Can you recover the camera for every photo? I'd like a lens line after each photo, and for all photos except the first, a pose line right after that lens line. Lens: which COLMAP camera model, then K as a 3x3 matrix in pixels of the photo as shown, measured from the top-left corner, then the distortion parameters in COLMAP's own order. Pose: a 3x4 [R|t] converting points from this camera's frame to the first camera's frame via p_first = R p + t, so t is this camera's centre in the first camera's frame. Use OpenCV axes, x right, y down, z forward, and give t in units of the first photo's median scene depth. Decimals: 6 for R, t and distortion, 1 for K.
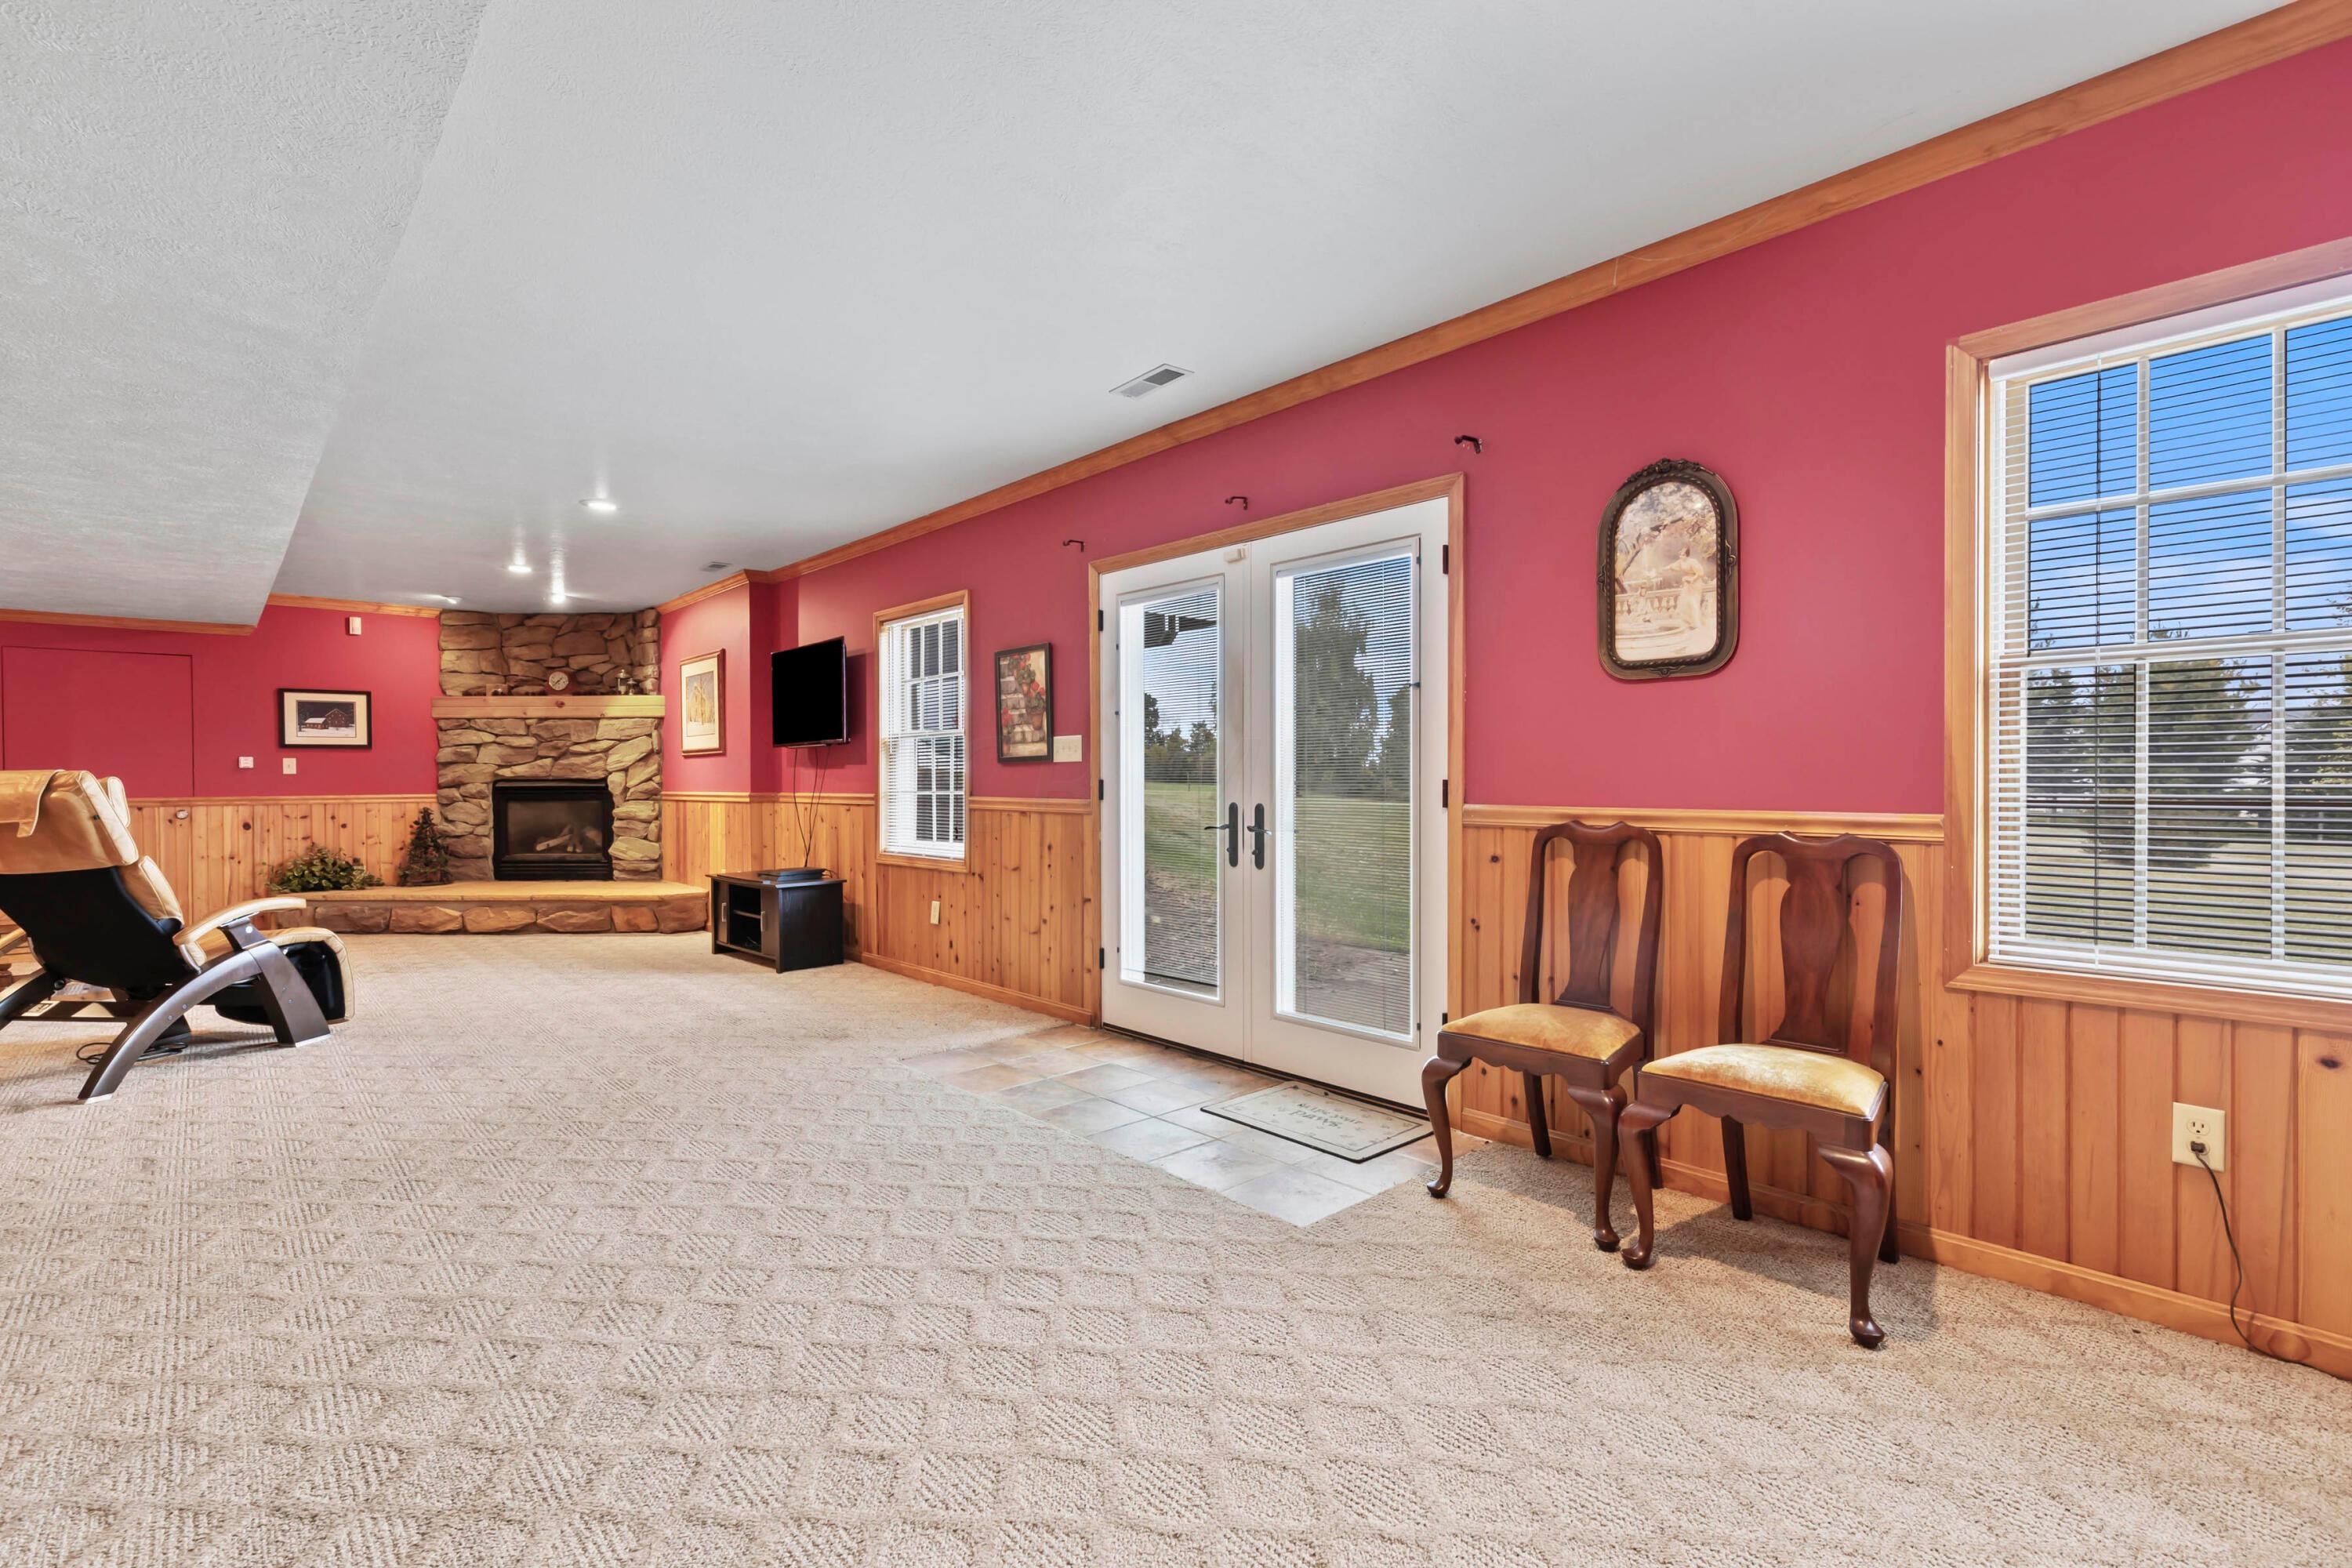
lens RADIAL K [[1088.7, 0, 1217.8], [0, 1088.7, 806.0], [0, 0, 1]] dist [0.001337, 0.000130]
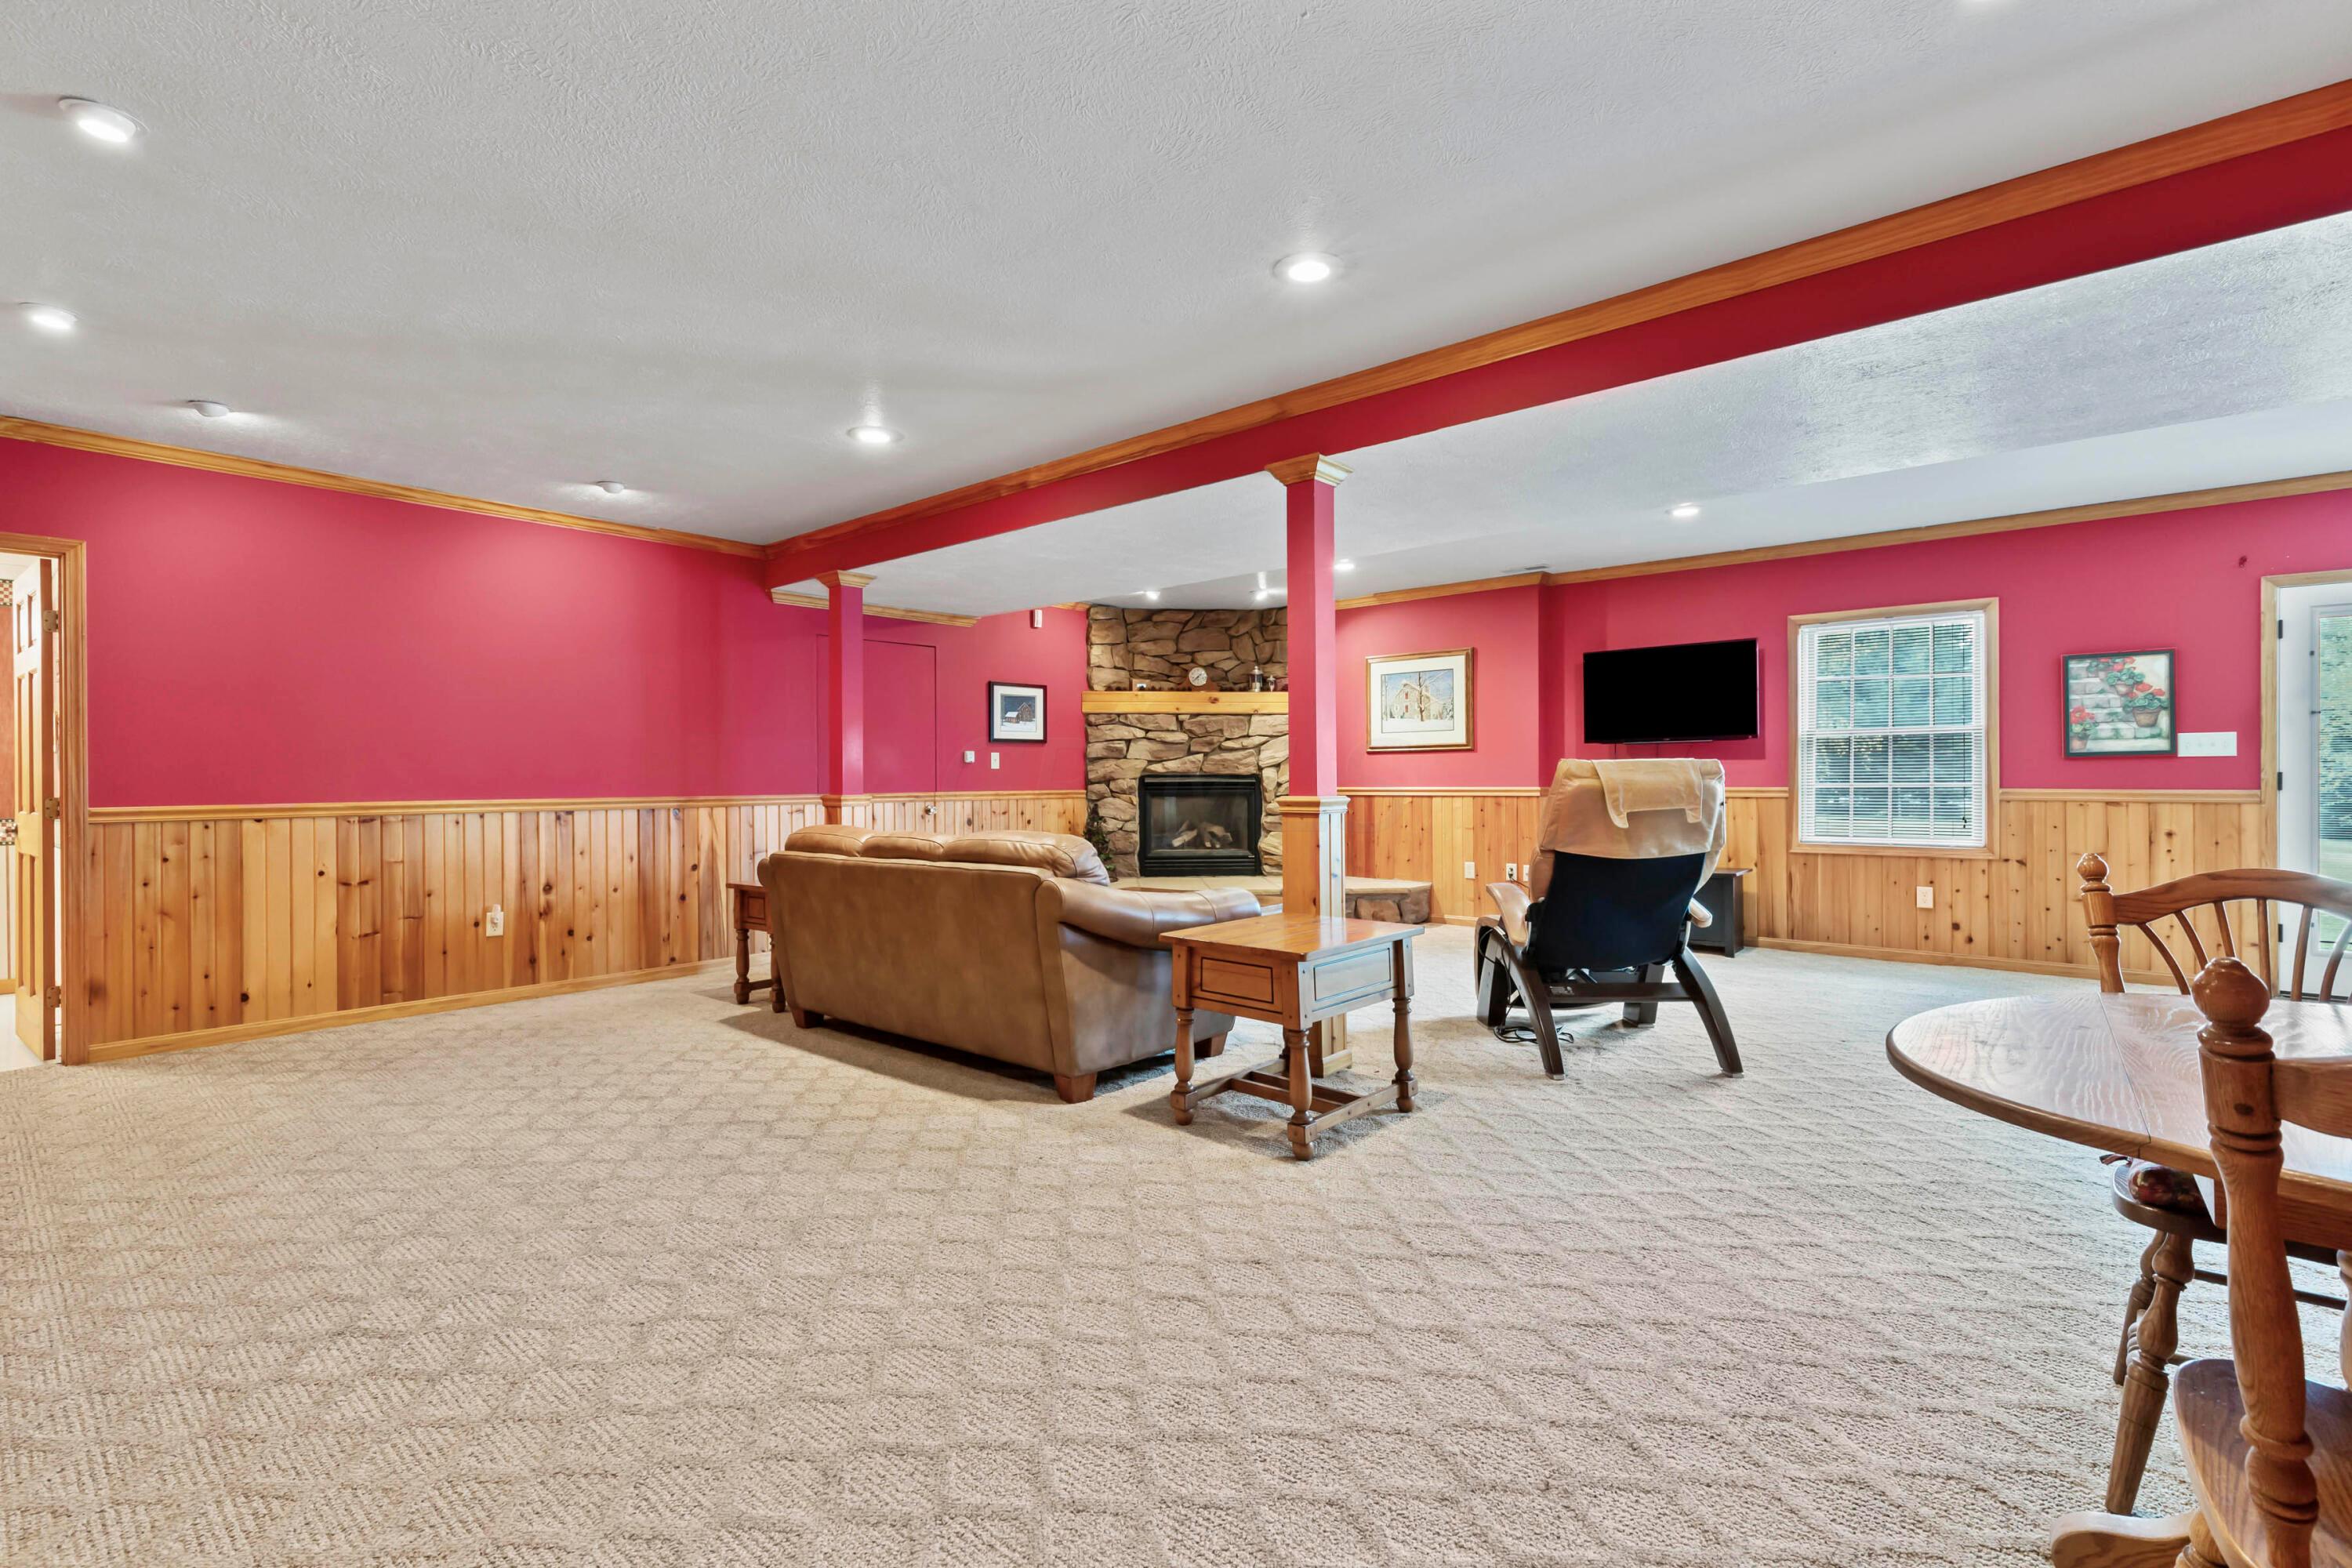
lens RADIAL K [[1088.7, 0, 1217.8], [0, 1088.7, 806.0], [0, 0, 1]] dist [0.001337, 0.000130]
pose [[0.994522, -0.001532, 0.104514, -0.704432], [0.001683, 0.999998, -0.001359, 0.005407], [-0.104512, 0.001528, 0.994522, 0.003650]]
